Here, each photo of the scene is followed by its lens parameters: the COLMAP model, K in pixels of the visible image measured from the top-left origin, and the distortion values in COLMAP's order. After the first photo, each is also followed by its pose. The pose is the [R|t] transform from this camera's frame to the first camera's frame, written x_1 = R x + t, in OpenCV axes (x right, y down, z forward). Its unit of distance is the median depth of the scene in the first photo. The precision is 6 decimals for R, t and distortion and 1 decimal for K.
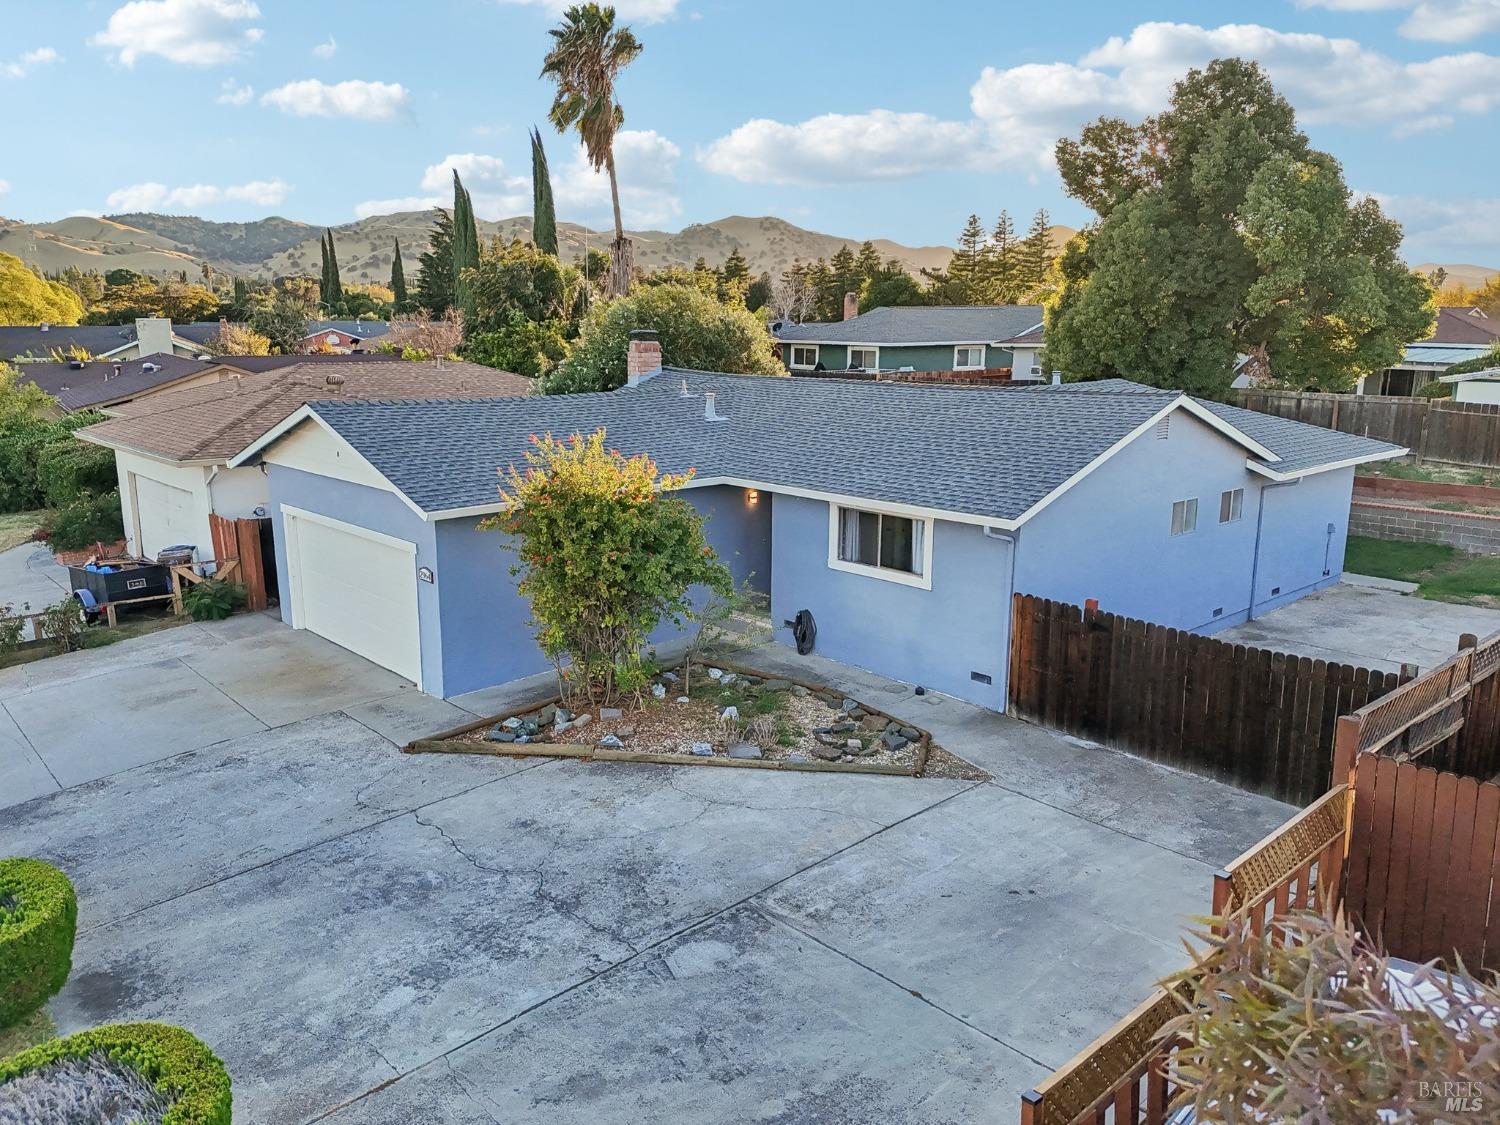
lens RADIAL K [[1117.3, 0, 759.0], [0, 1117.3, 559.3], [0, 0, 1]] dist [0.061249, -0.057649]
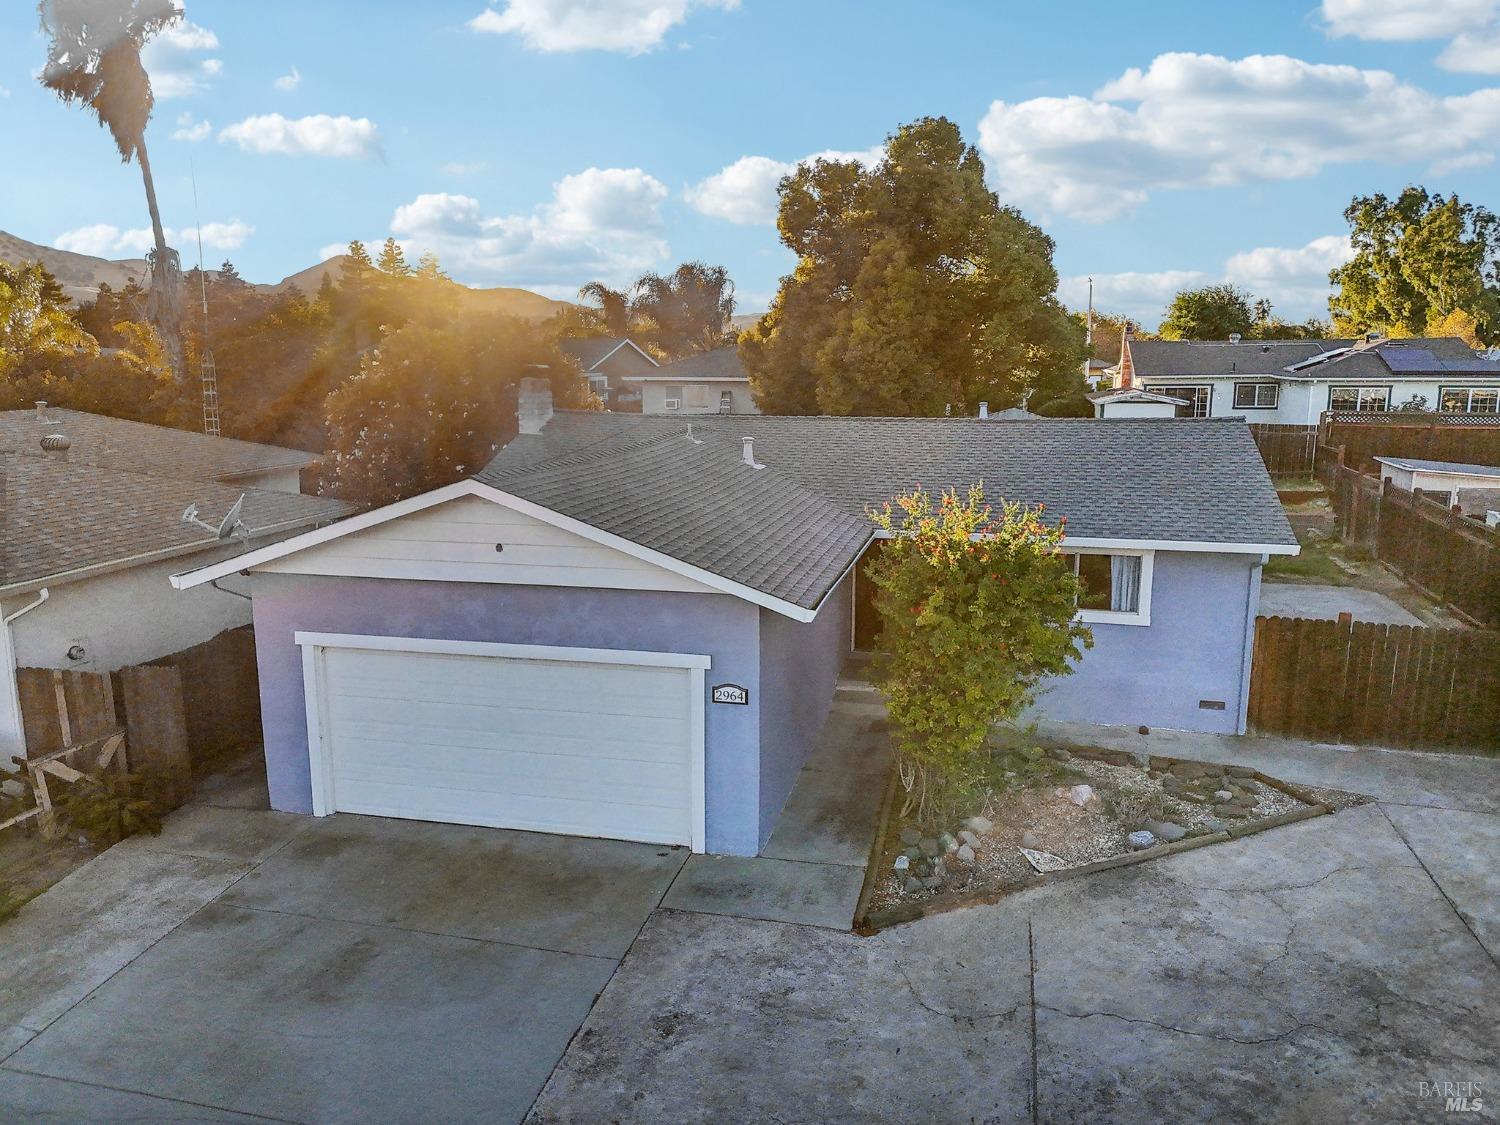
lens RADIAL K [[1117.3, 0, 741.3], [0, 1117.3, 557.3], [0, 0, 1]] dist [0.061249, -0.057649]
pose [[0.836558, -0.100628, 0.538558, -0.718863], [0.120898, 0.992662, -0.002319, -0.077393], [-0.534373, 0.067051, 0.842585, 0.391156]]
